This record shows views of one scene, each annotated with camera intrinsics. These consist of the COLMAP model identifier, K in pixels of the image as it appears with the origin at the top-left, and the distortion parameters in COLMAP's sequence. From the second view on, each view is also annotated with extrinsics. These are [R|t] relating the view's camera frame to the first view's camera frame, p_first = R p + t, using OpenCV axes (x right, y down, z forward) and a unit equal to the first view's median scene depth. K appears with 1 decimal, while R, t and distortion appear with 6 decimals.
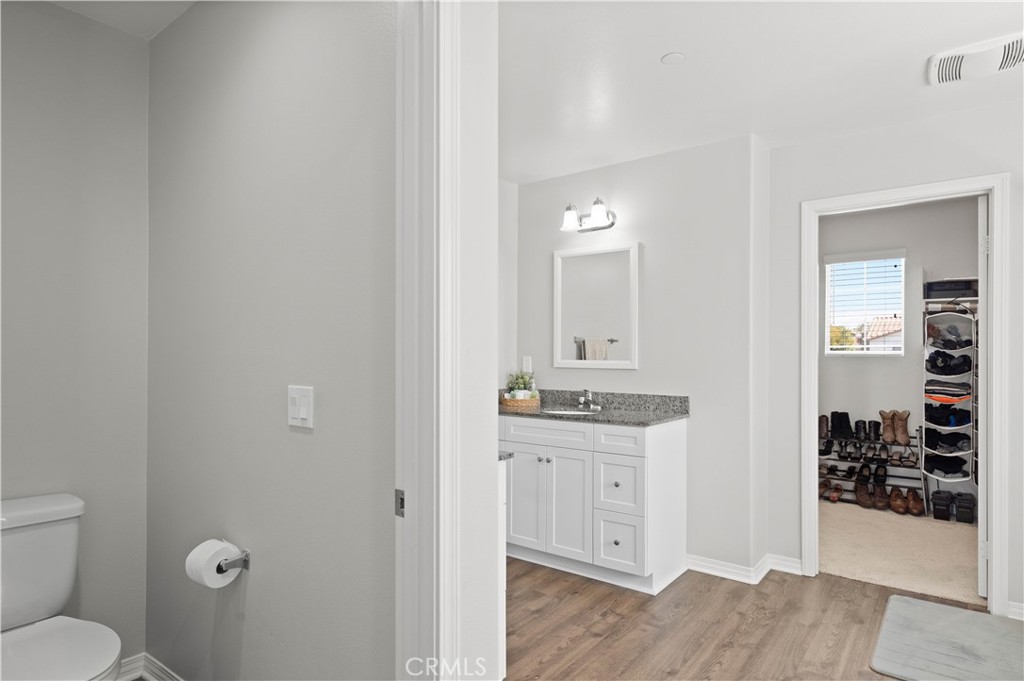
lens RADIAL K [[571.0, 0, 515.8], [0, 571.0, 354.8], [0, 0, 1]] dist [0.001775, 0.000194]
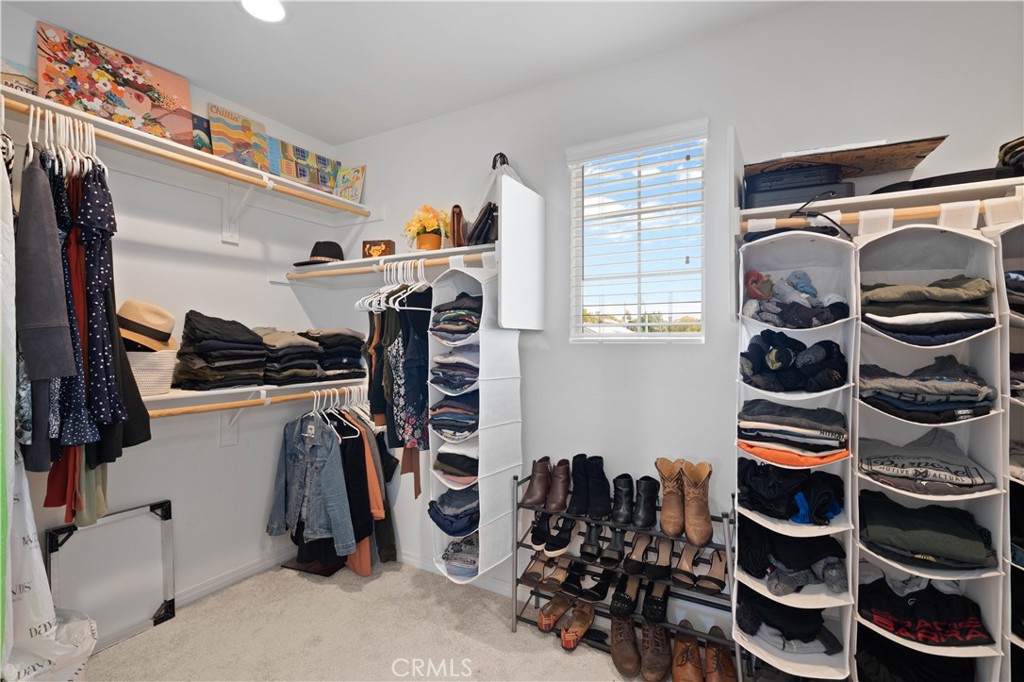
lens RADIAL K [[473.0, 0, 510.4], [0, 473.0, 341.2], [0, 0, 1]] dist [-0.004157, 0.000562]
pose [[0.991381, -0.003809, 0.130954, 0.505116], [0.003238, 0.999984, 0.004568, -0.001951], [-0.130969, -0.004105, 0.991378, 0.681015]]
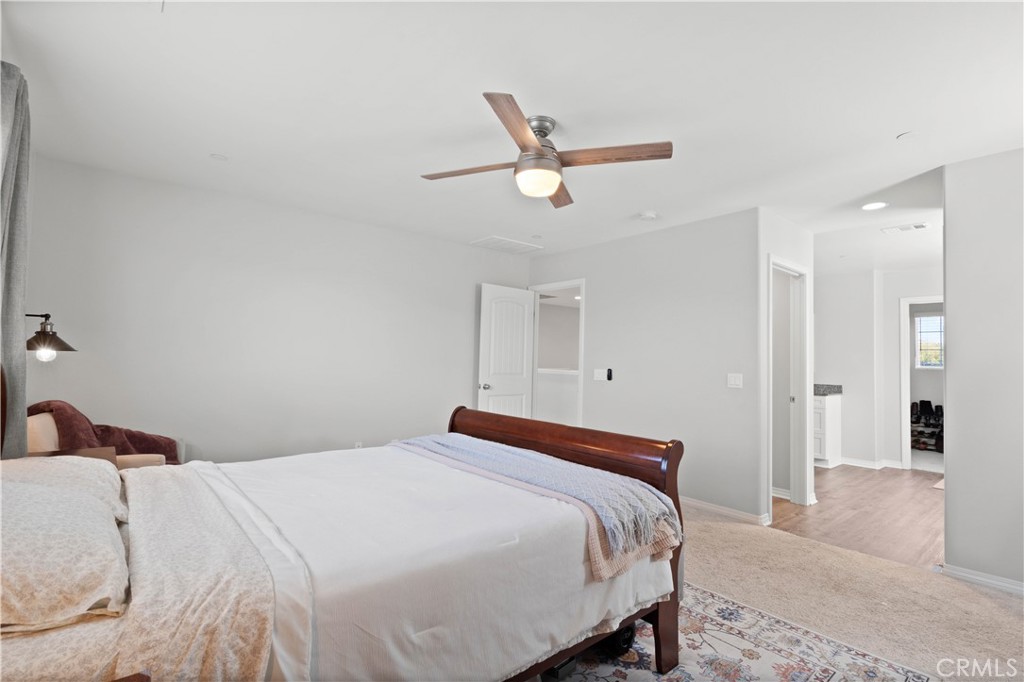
lens RADIAL K [[467.4, 0, 509.7], [0, 467.4, 342.8], [0, 0, 1]] dist [-0.002260, 0.000832]
pose [[0.974199, 0.011885, -0.225379, -0.417118], [-0.021259, 0.999005, -0.039209, 0.005867], [0.224689, 0.042989, 0.973482, -0.807944]]
